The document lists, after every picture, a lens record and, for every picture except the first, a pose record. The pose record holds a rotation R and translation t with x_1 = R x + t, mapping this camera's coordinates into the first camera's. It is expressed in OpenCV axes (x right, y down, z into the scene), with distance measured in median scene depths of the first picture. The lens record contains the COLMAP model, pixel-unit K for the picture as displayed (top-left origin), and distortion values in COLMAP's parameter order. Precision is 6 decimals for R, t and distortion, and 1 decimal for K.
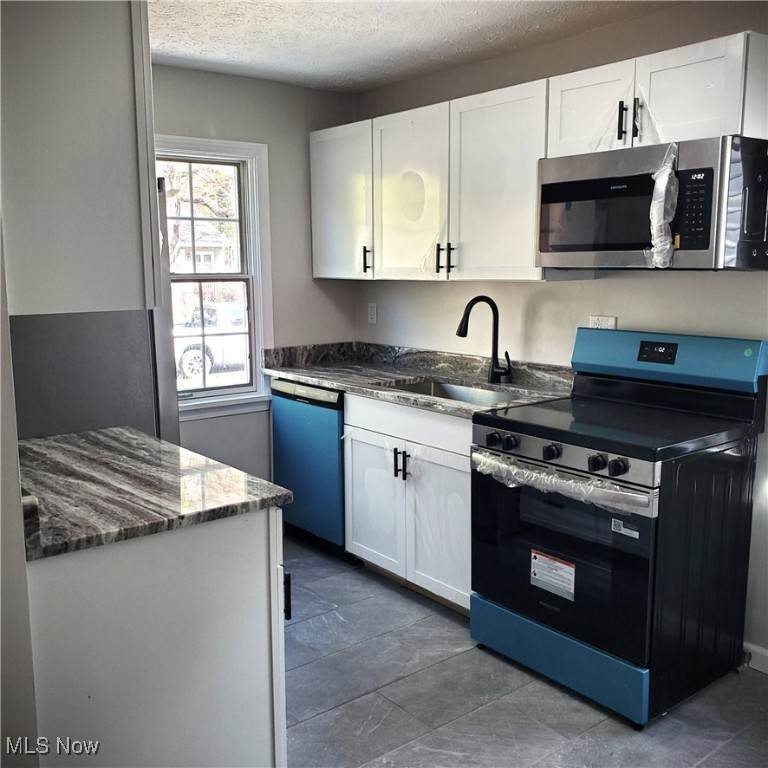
lens RADIAL K [[807.1, 0, 383.7], [0, 807.1, 383.6], [0, 0, 1]] dist [0.003260, 0.000000]
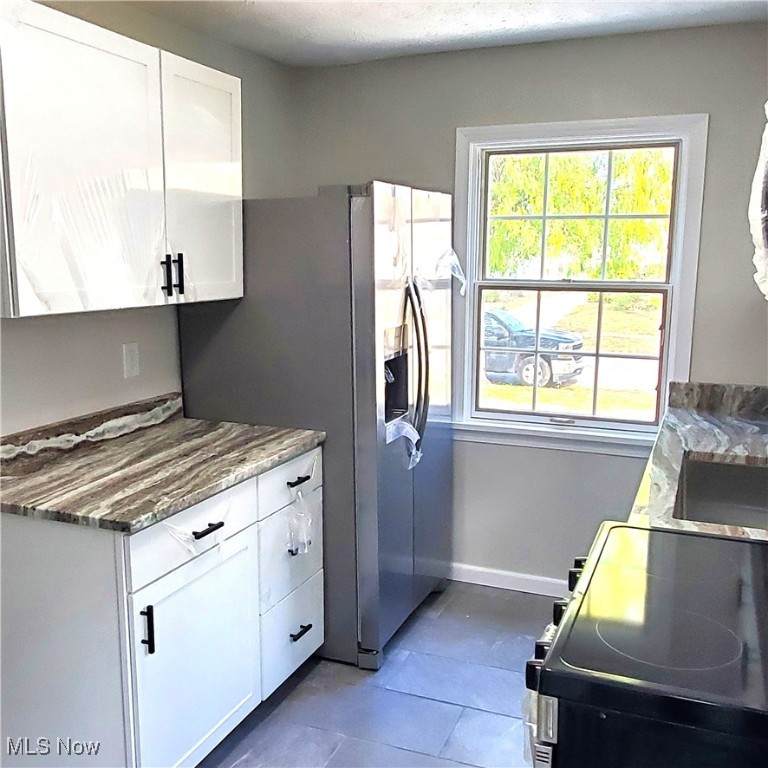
lens RADIAL K [[822.2, 0, 383.6], [0, 822.2, 385.5], [0, 0, 1]] dist [-0.022563, 0.000000]
pose [[0.491838, 0.143566, -0.858769, 0.725979], [-0.139795, 0.986537, 0.084861, -0.124985], [0.859391, 0.078314, 0.505287, 0.682213]]
